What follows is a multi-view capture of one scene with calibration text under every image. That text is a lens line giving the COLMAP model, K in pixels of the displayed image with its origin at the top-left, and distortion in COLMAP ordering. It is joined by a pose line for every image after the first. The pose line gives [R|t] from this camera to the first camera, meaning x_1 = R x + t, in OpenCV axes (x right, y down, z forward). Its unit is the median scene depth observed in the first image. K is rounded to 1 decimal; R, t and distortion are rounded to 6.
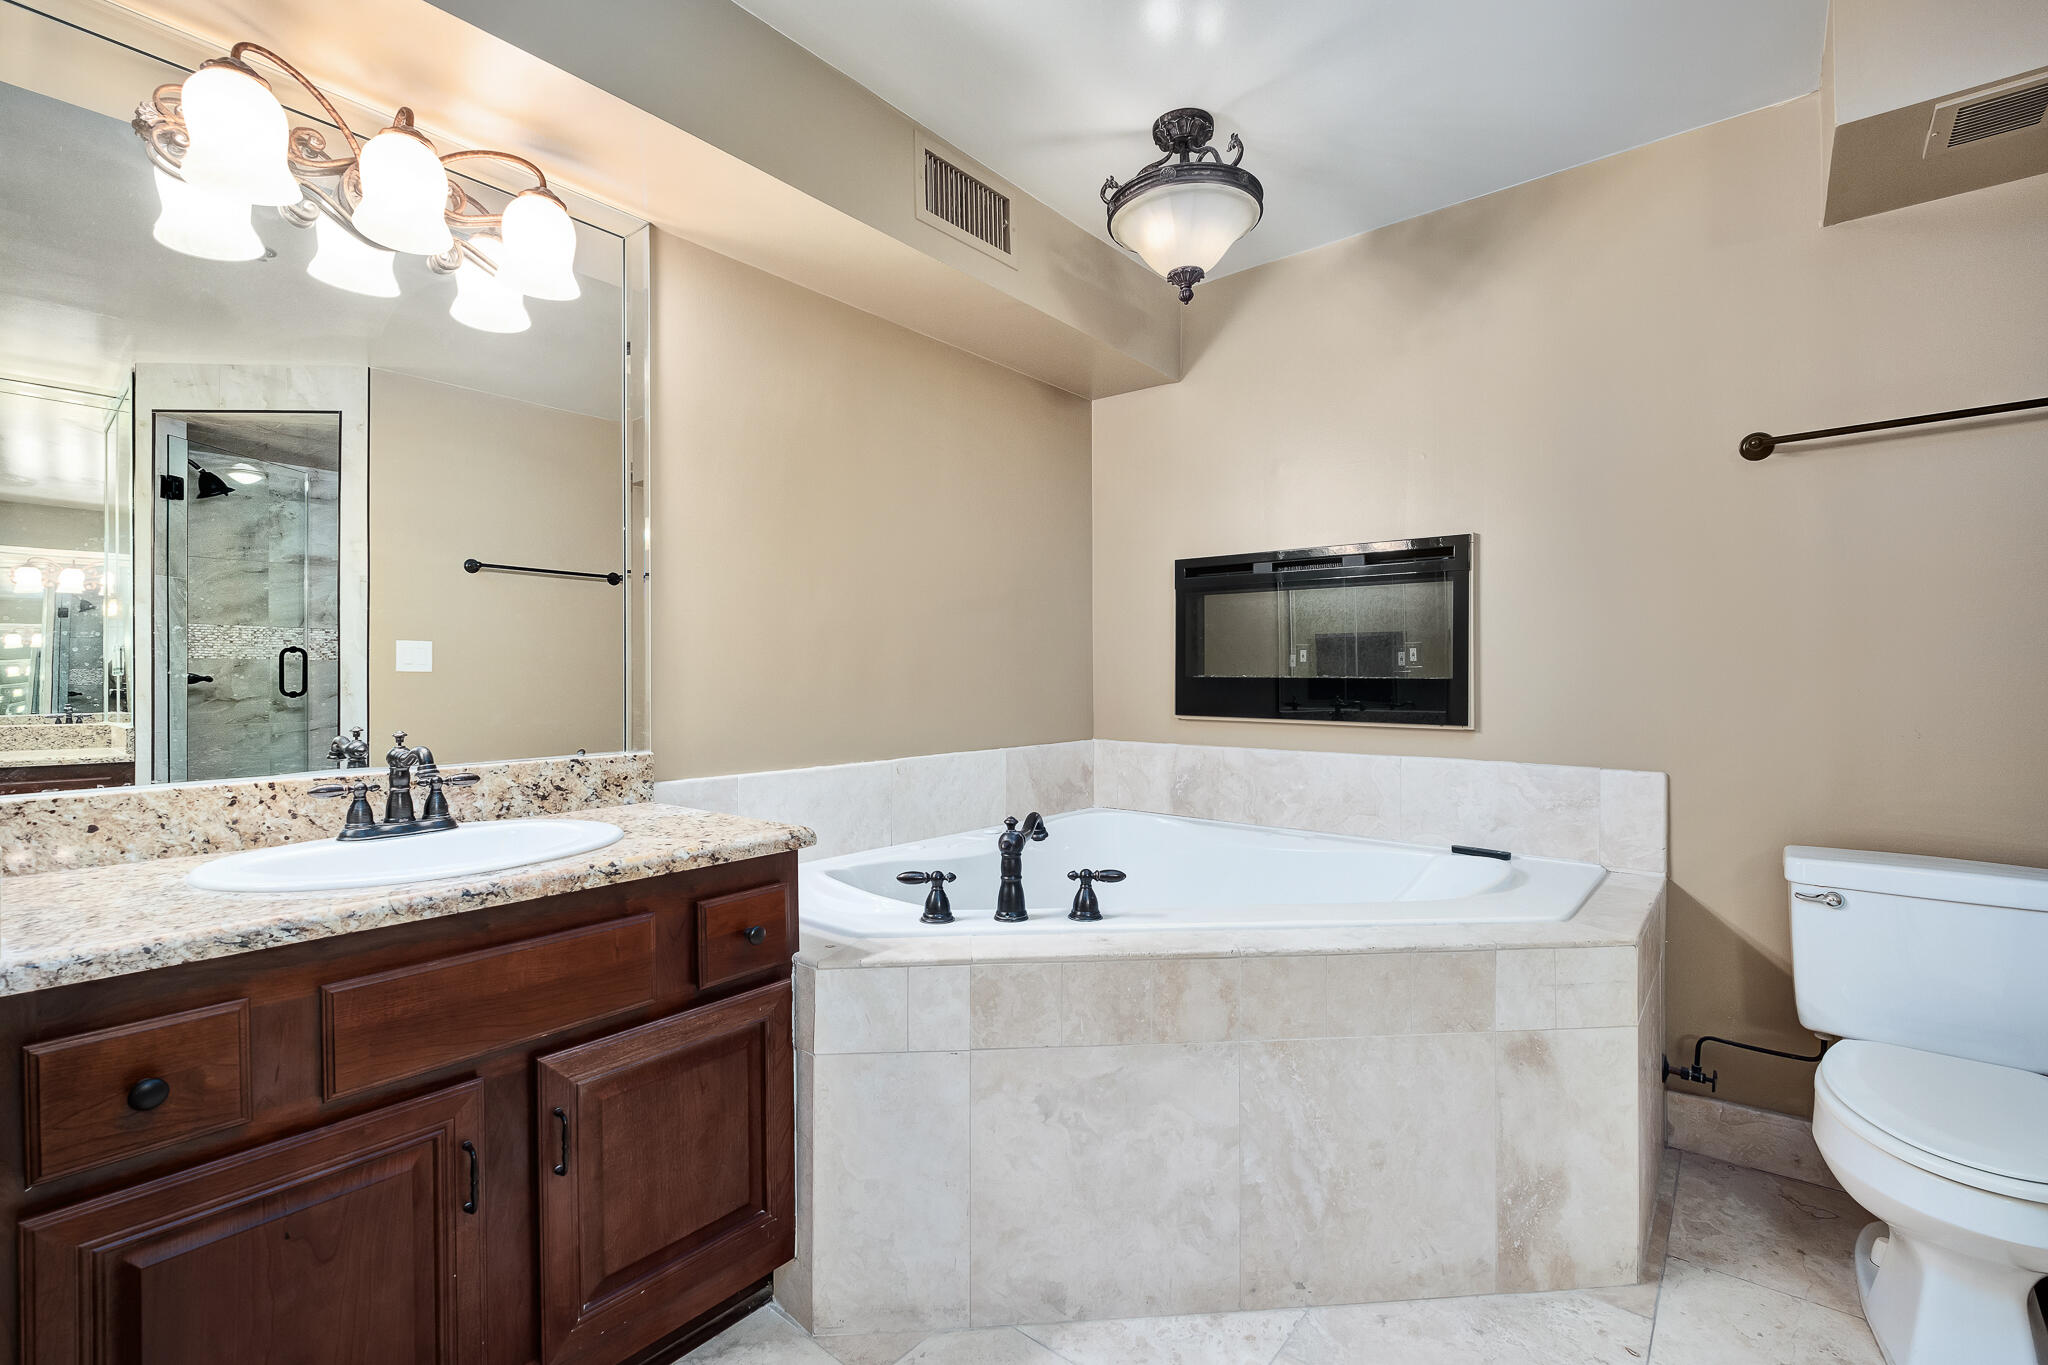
lens RADIAL K [[900.5, 0, 1034.1], [0, 900.5, 664.6], [0, 0, 1]] dist [0.001656, -0.003680]
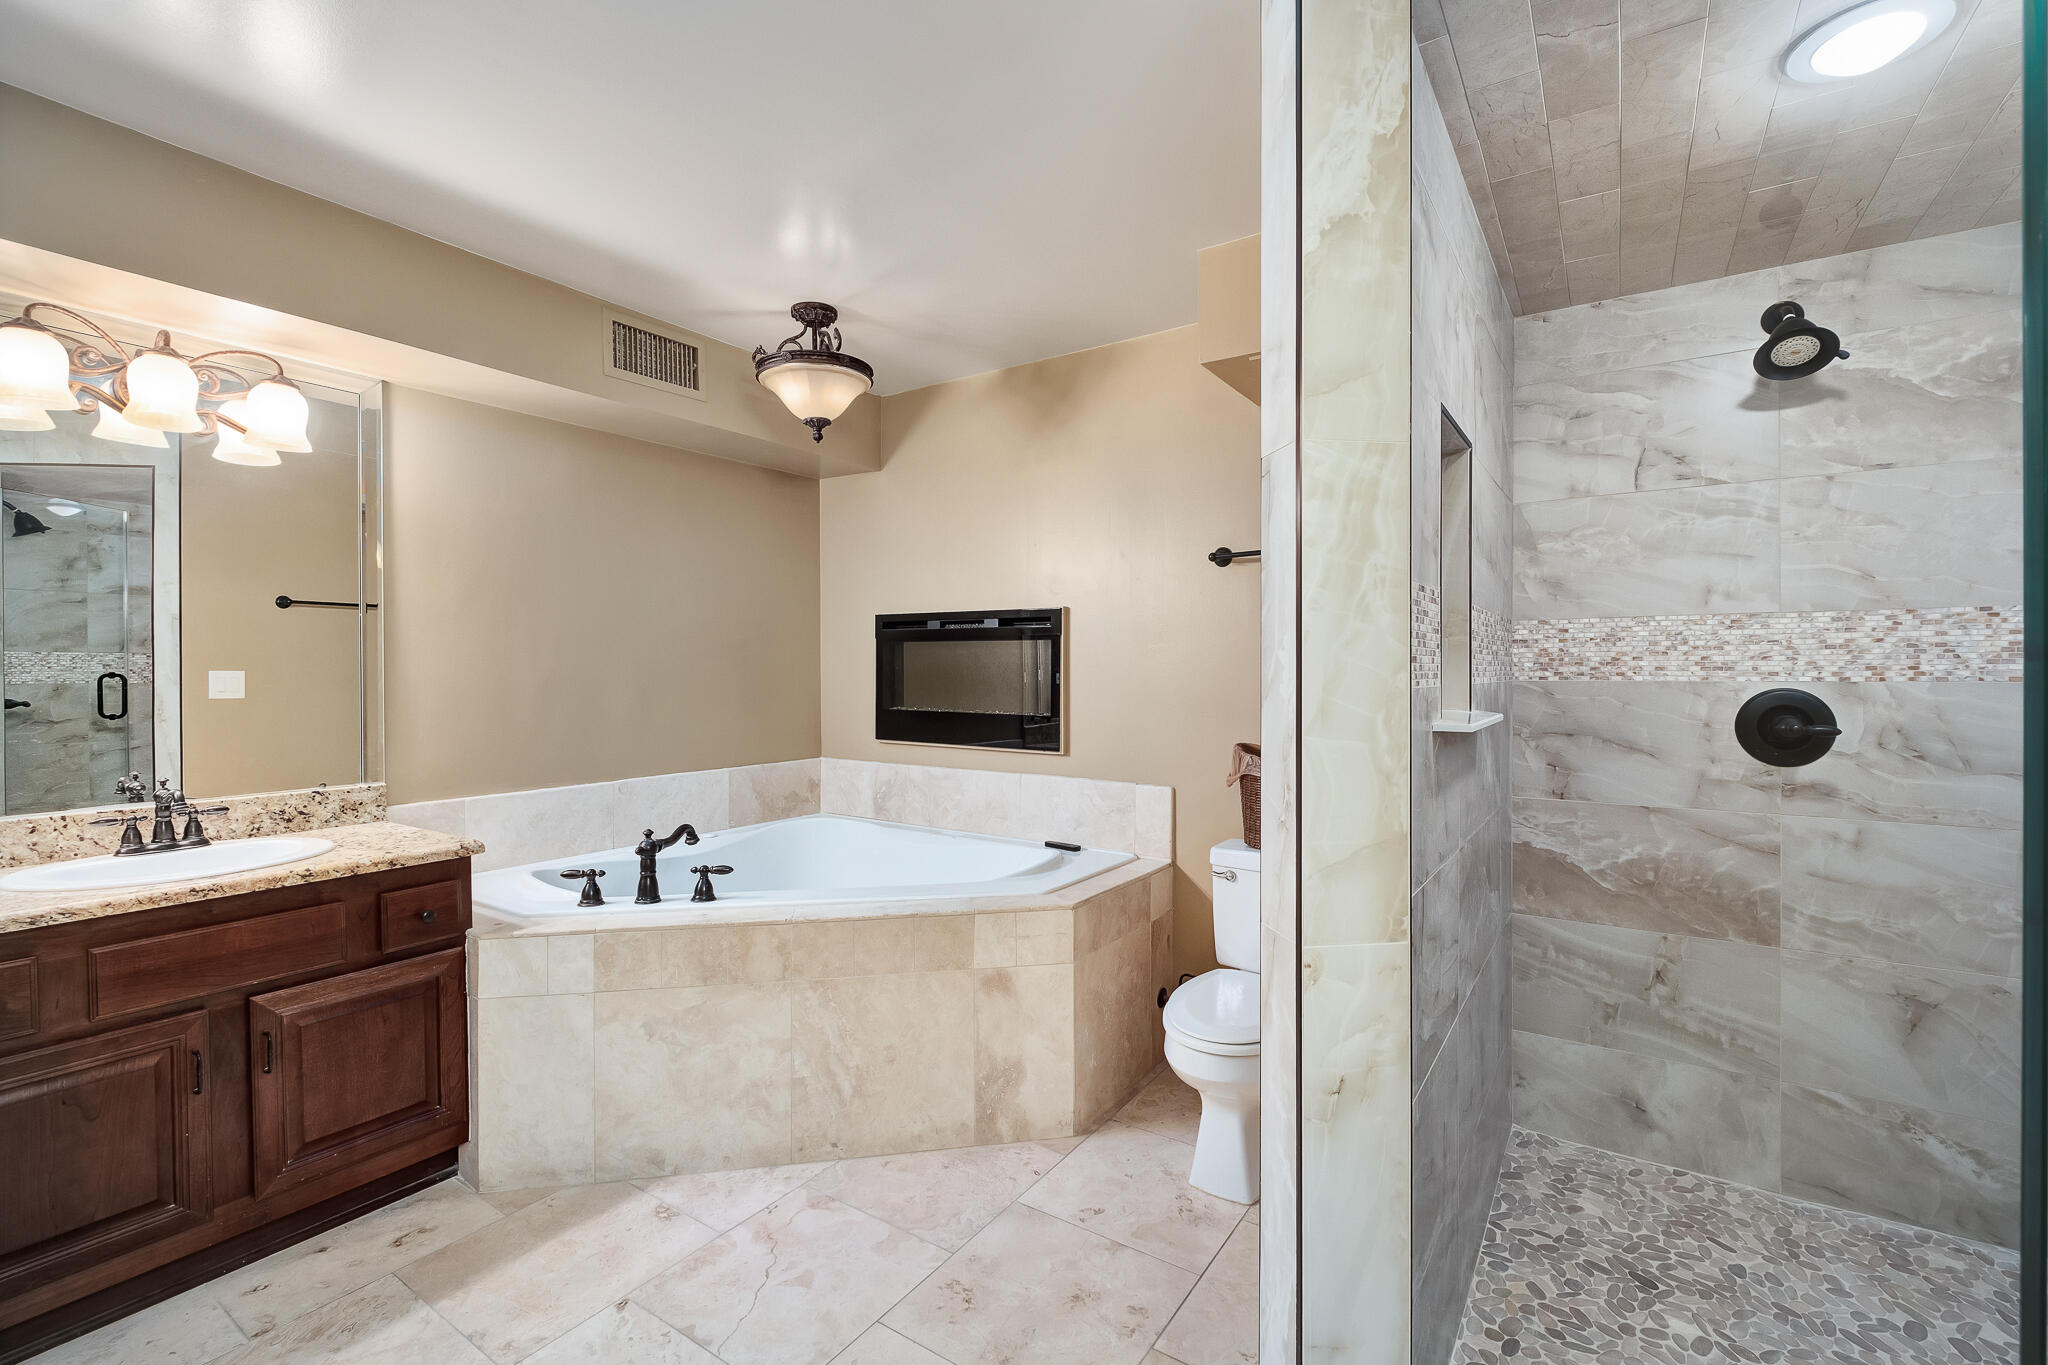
lens RADIAL K [[900.5, 0, 1034.1], [0, 900.5, 666.2], [0, 0, 1]] dist [0.001656, -0.003680]
pose [[0.995397, 0.000510, 0.095839, 0.472406], [-0.001415, 0.999955, 0.009374, -0.105635], [-0.095830, -0.009466, 0.995353, -0.481802]]
